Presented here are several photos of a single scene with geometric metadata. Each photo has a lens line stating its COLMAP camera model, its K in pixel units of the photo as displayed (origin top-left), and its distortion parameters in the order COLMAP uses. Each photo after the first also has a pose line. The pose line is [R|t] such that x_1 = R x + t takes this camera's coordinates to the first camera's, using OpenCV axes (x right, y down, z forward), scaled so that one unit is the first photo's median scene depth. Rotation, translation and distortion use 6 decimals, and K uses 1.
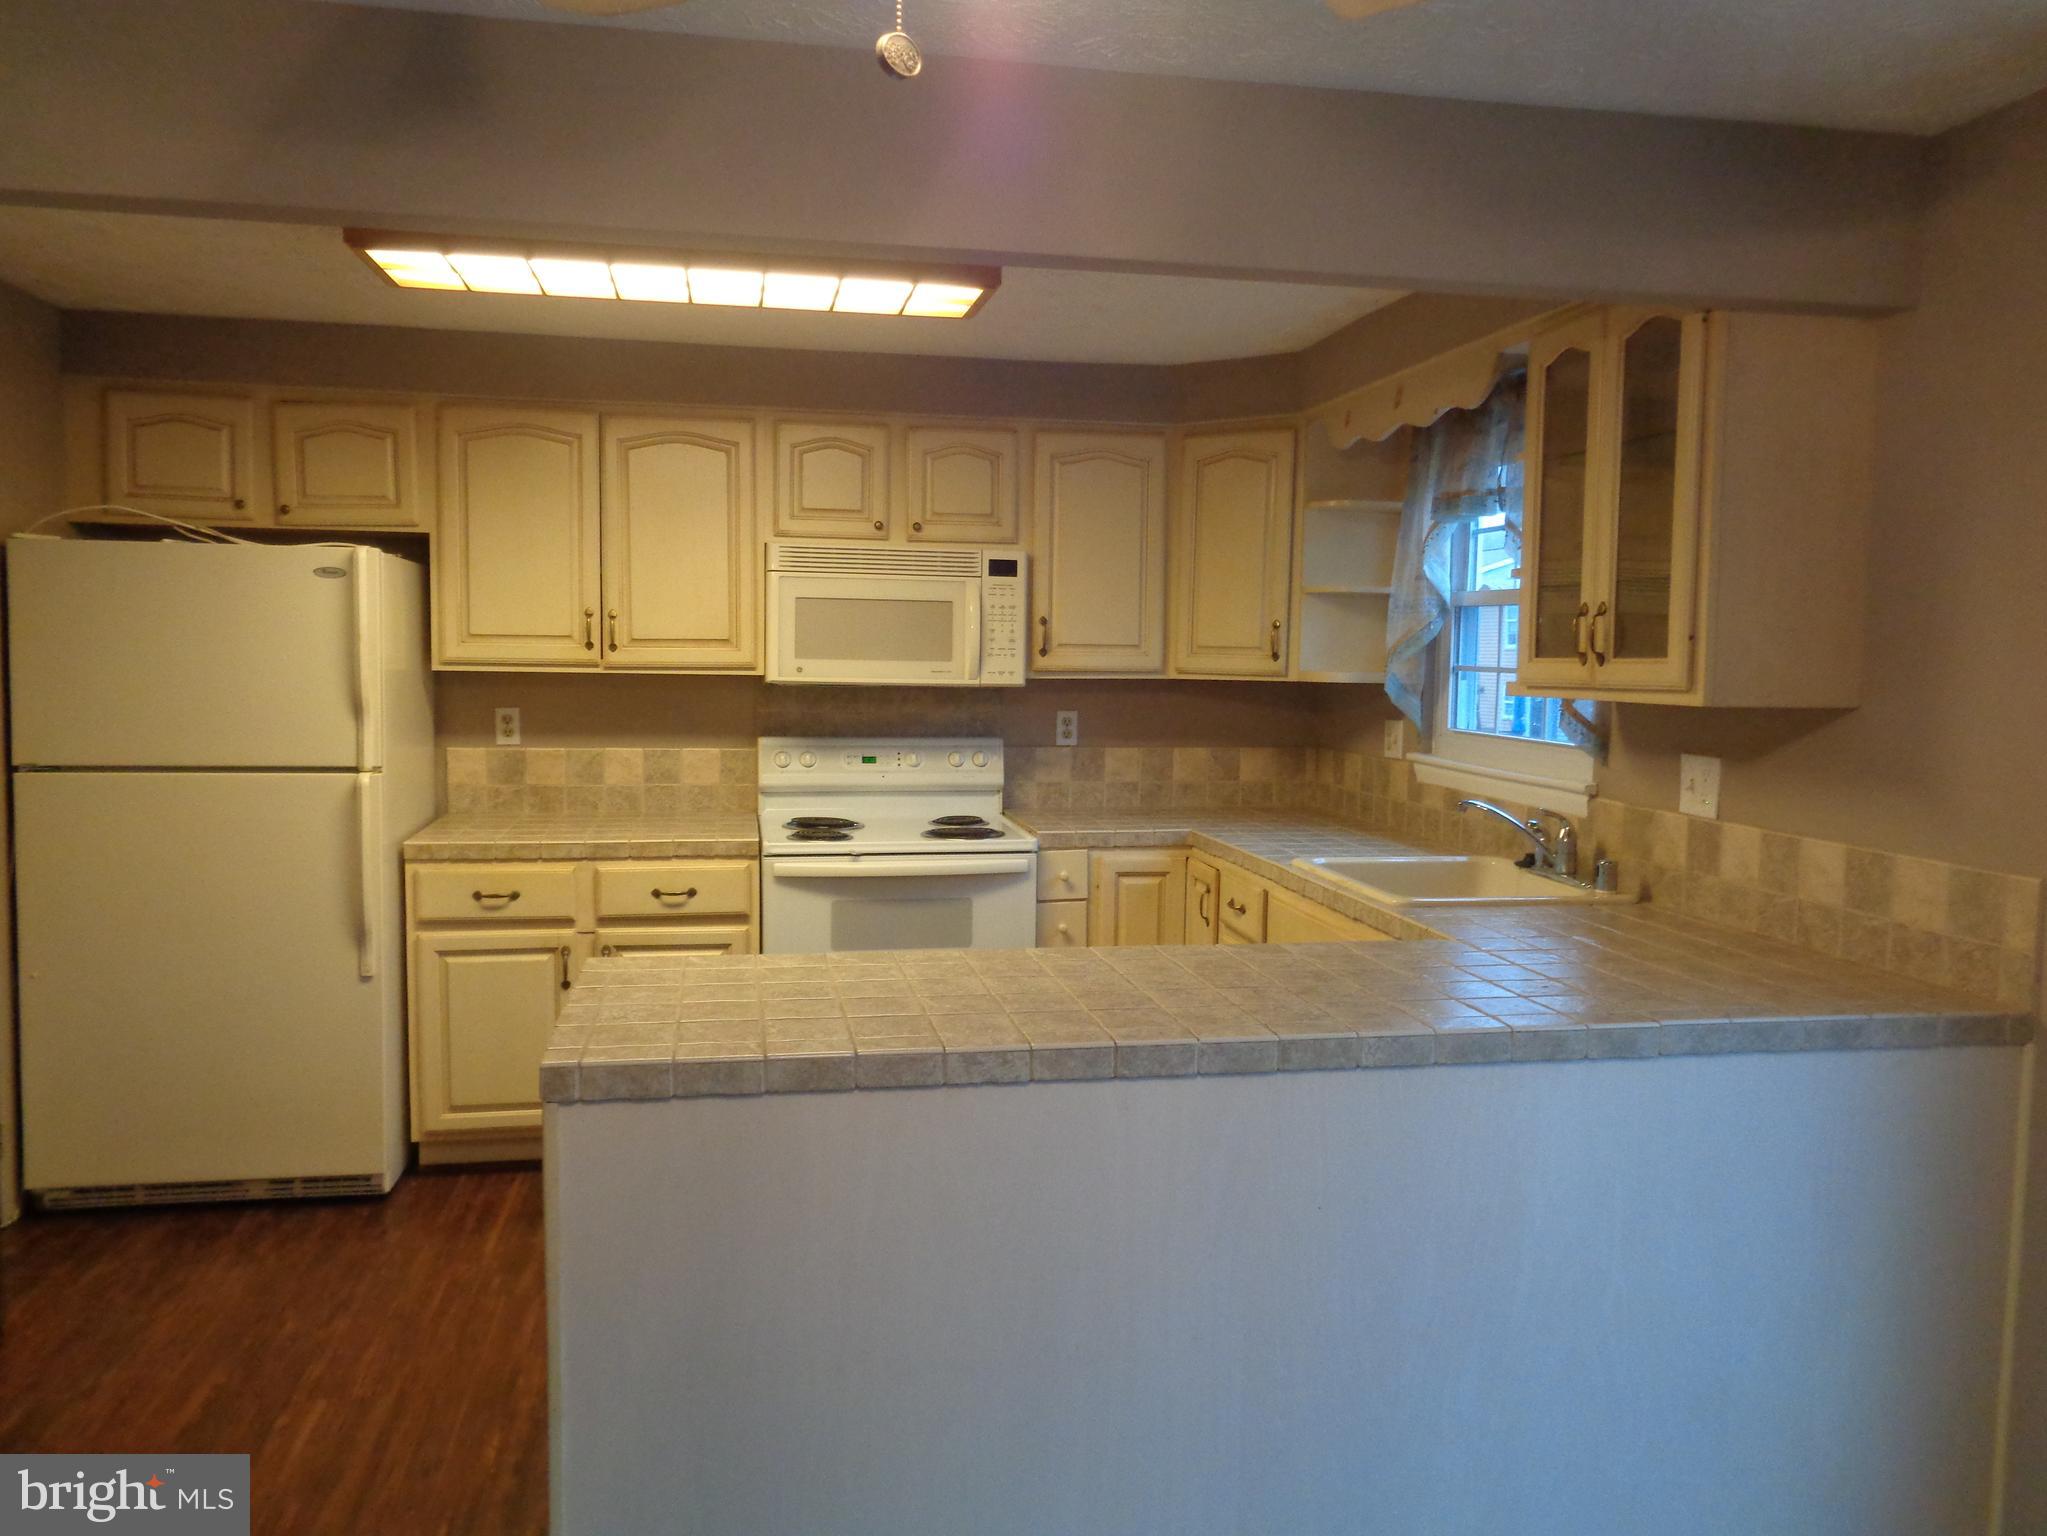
lens RADIAL K [[1525.3, 0, 1023.1], [0, 1525.3, 763.1], [0, 0, 1]] dist [0.002203, 0.002117]
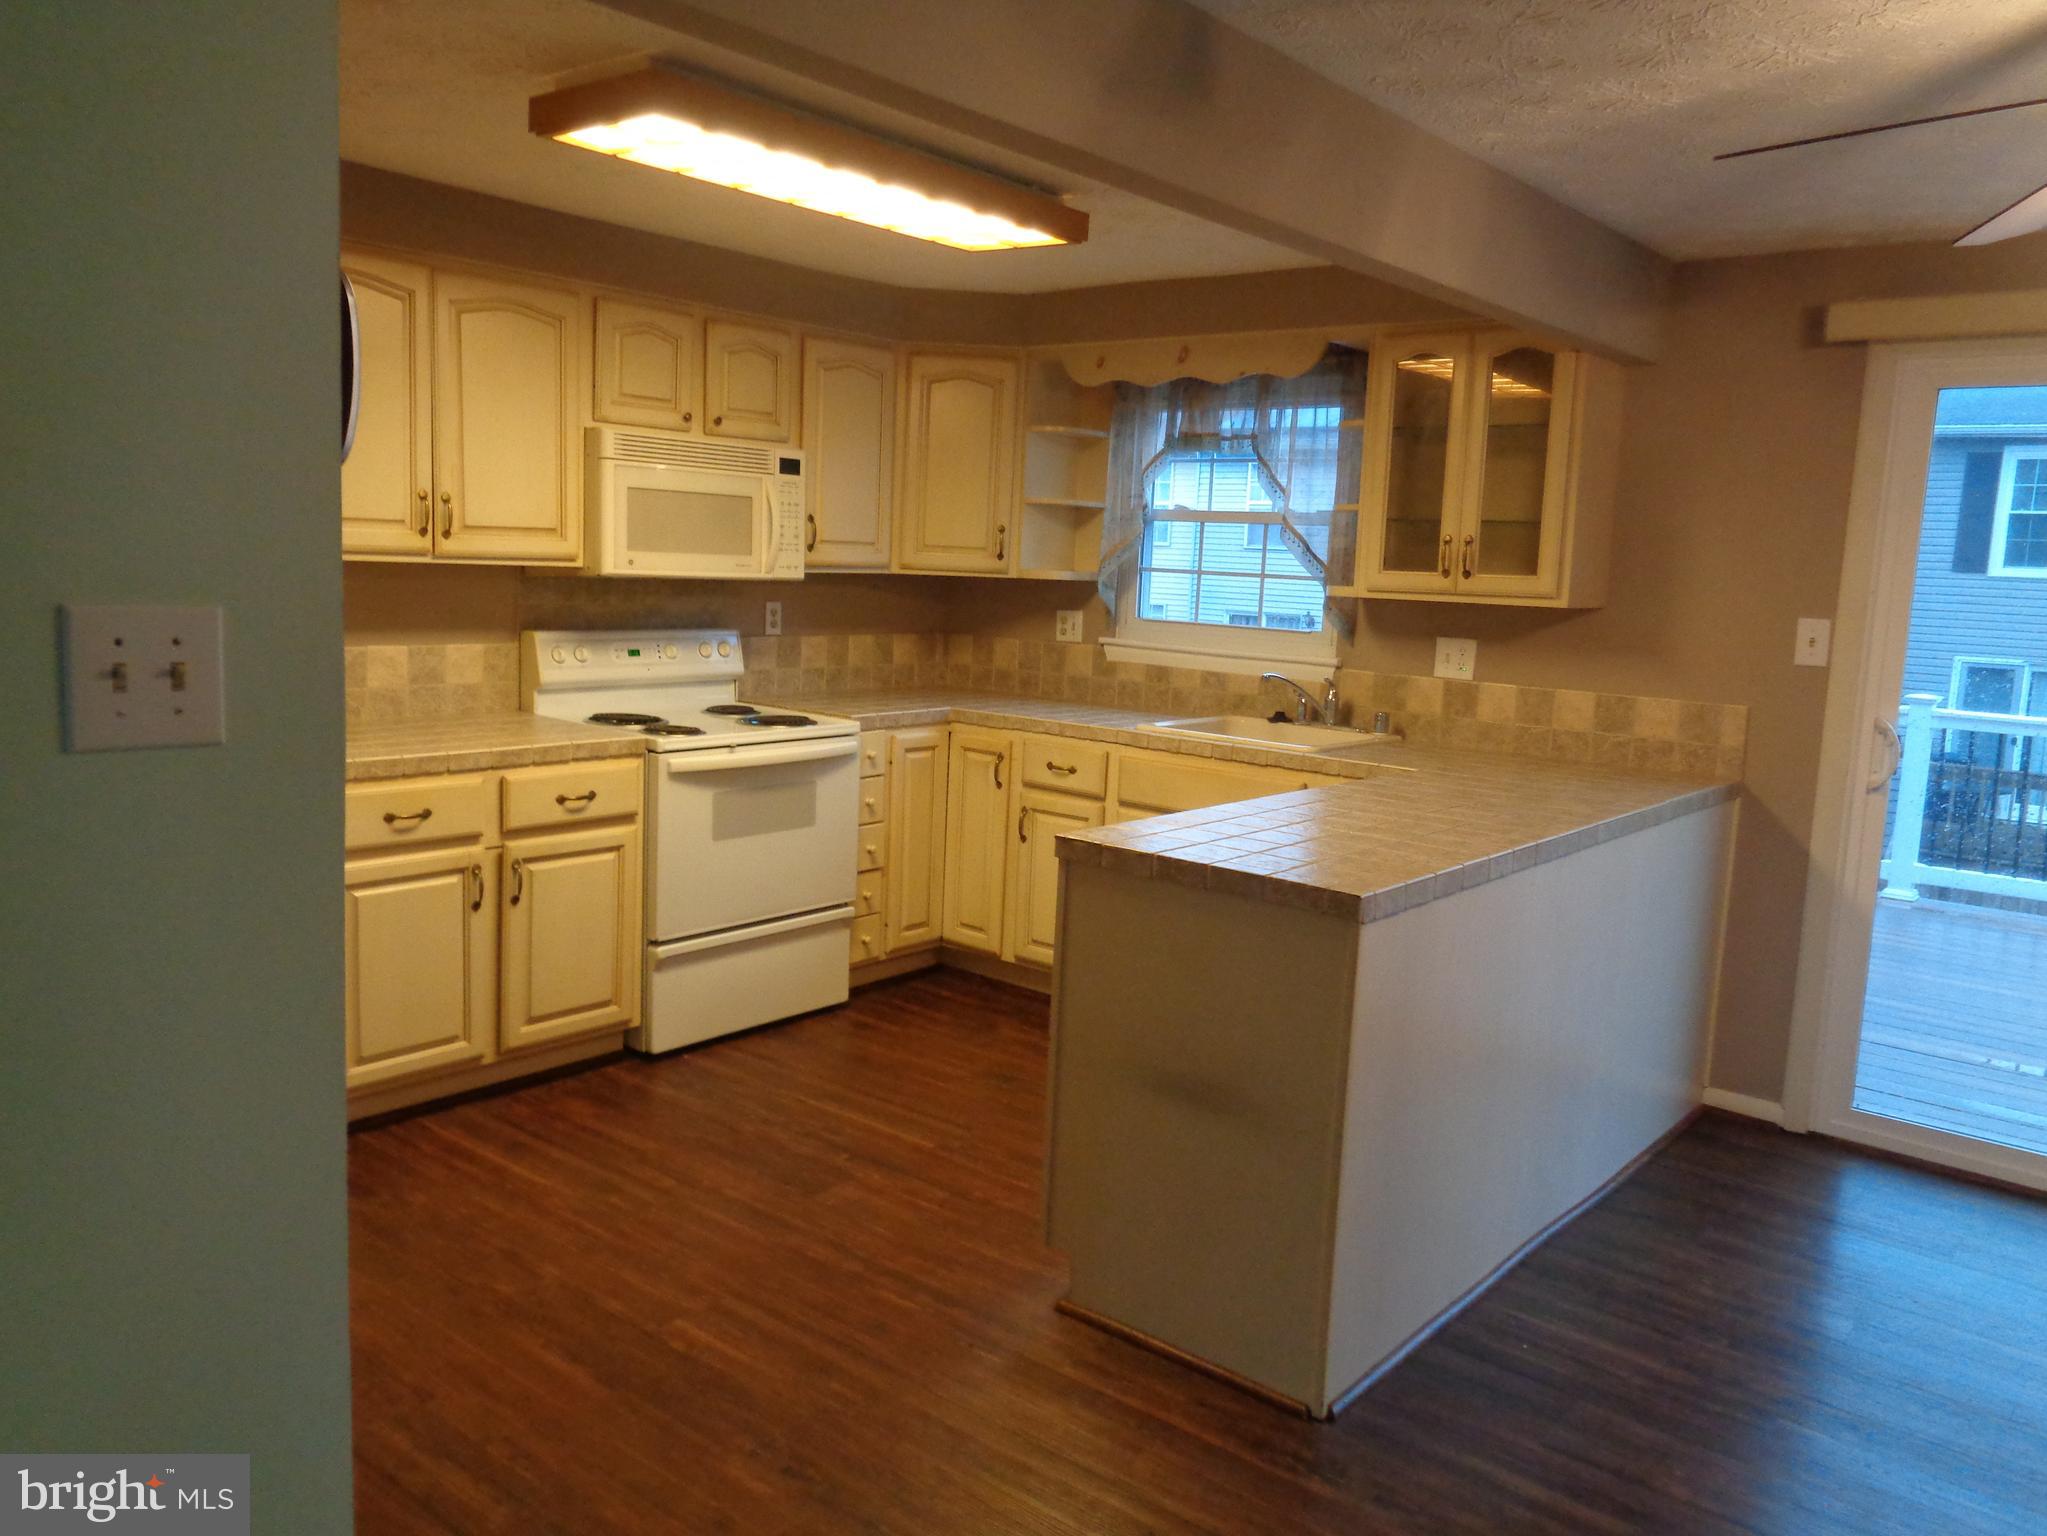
lens RADIAL K [[1525.3, 0, 1023.1], [0, 1525.3, 763.1], [0, 0, 1]] dist [0.002203, 0.002117]
pose [[0.769533, -0.068757, 0.634894, -0.589999], [0.016478, 0.995994, 0.087891, -0.015021], [-0.638394, -0.057173, 0.767583, 0.084116]]
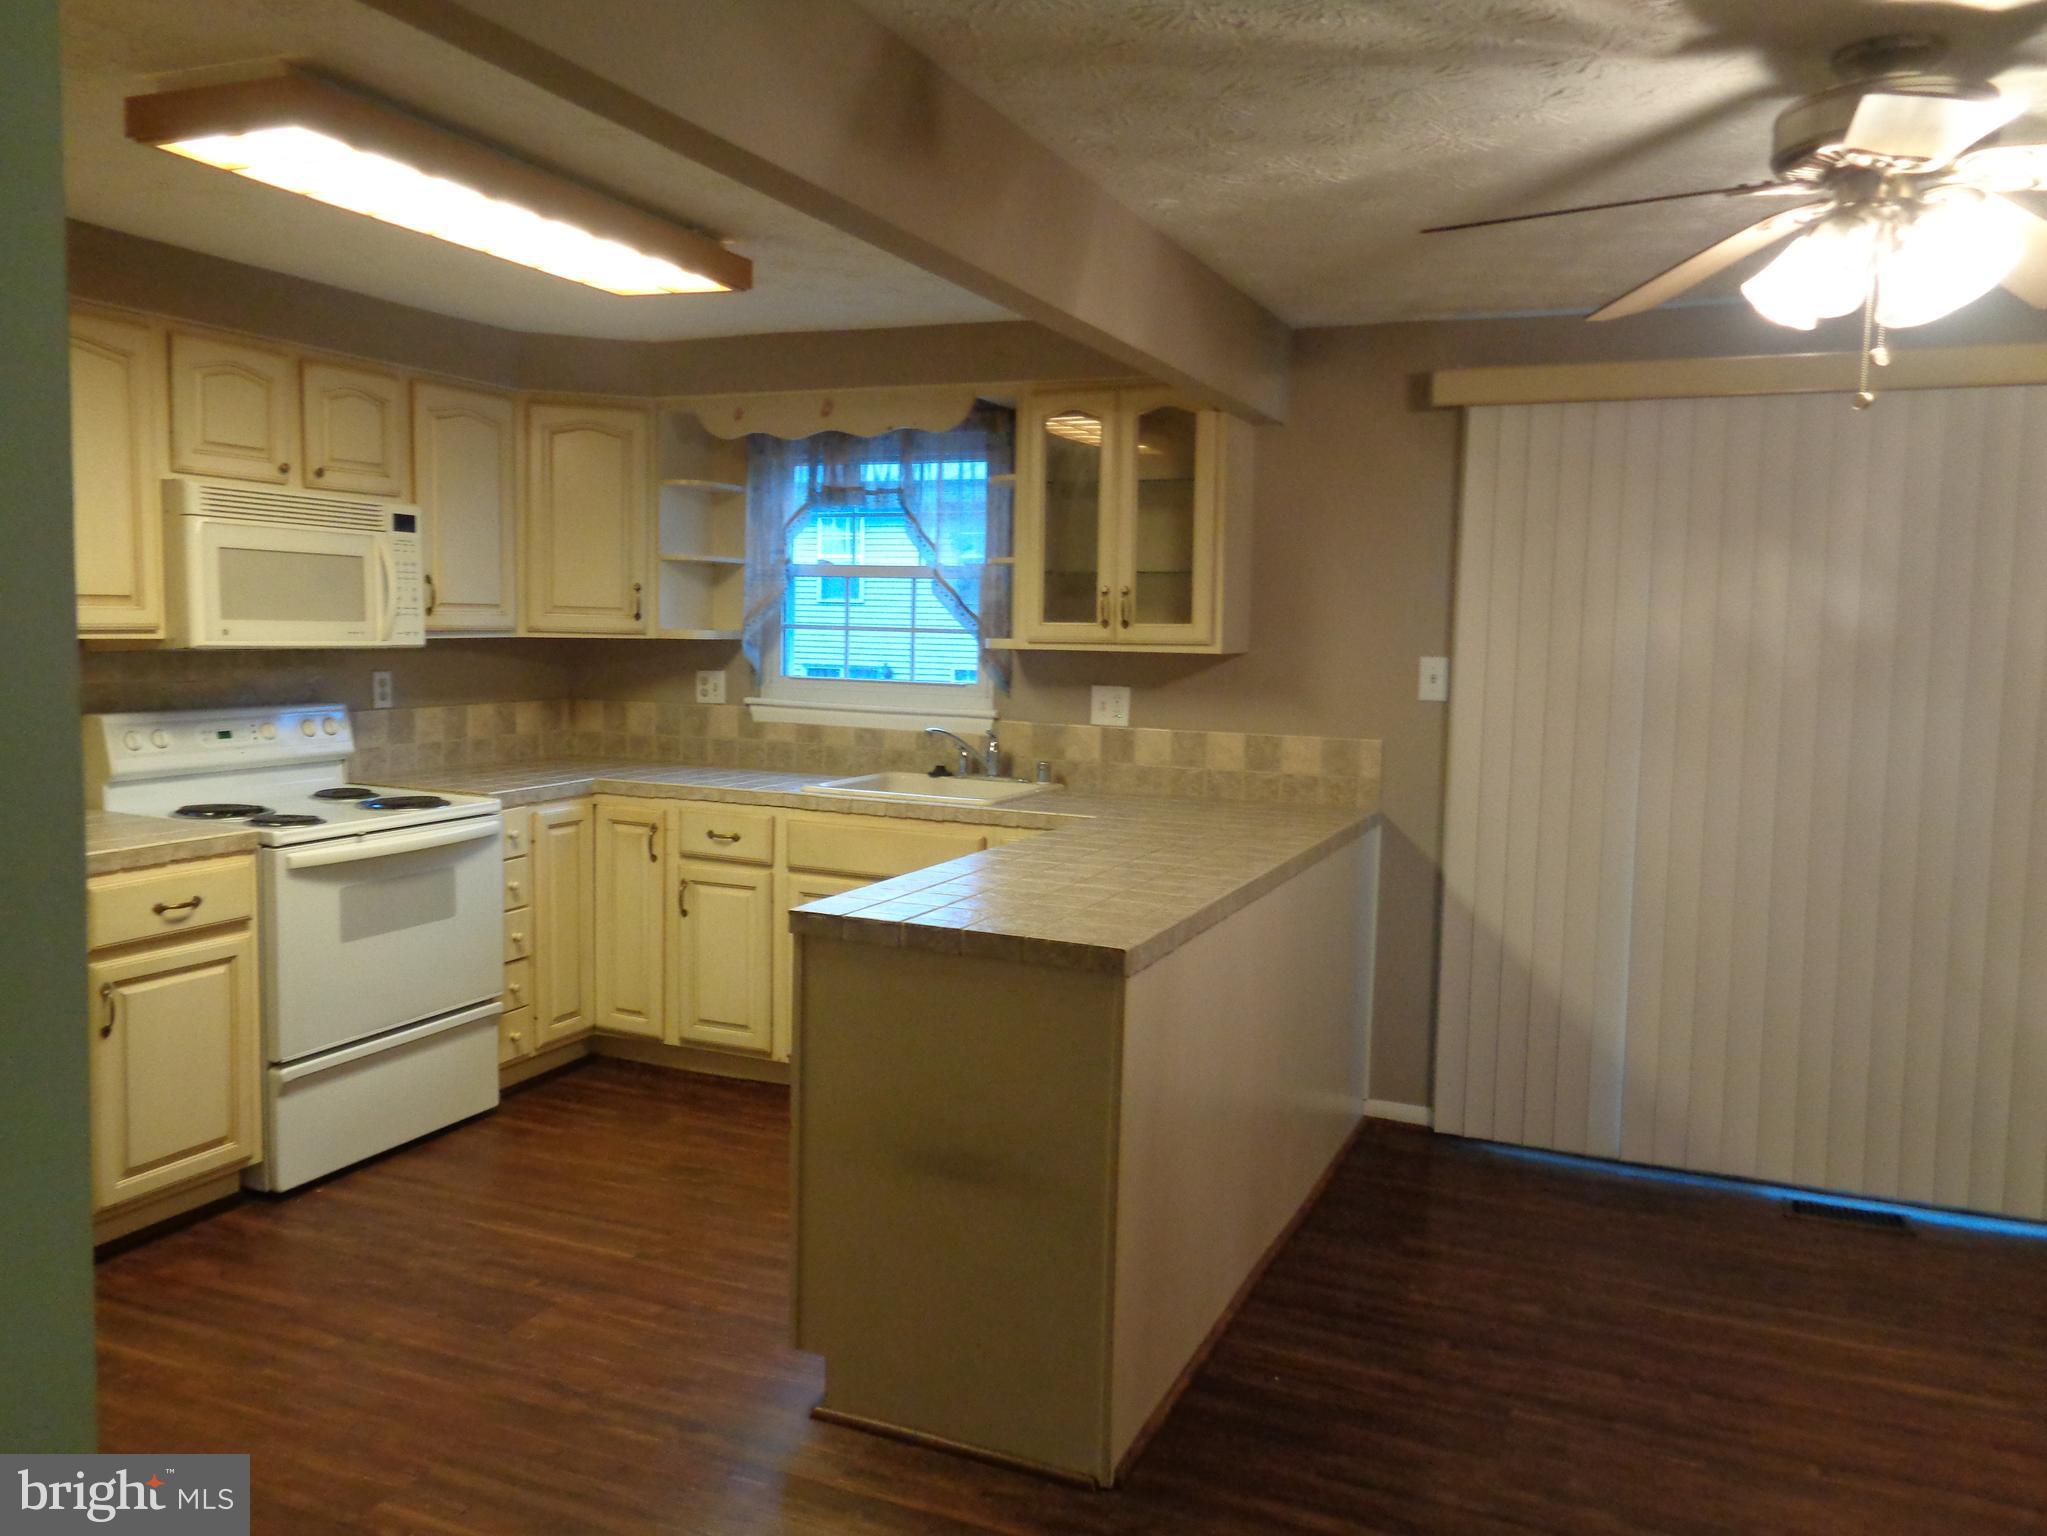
lens RADIAL K [[1529.8, 0, 1017.2], [0, 1529.8, 764.3], [0, 0, 1]] dist [0.005014, 0.000633]
pose [[0.562532, -0.079560, 0.822939, -0.618753], [0.049269, 0.996816, 0.062691, -0.019477], [-0.825306, 0.005280, 0.564661, 0.149352]]
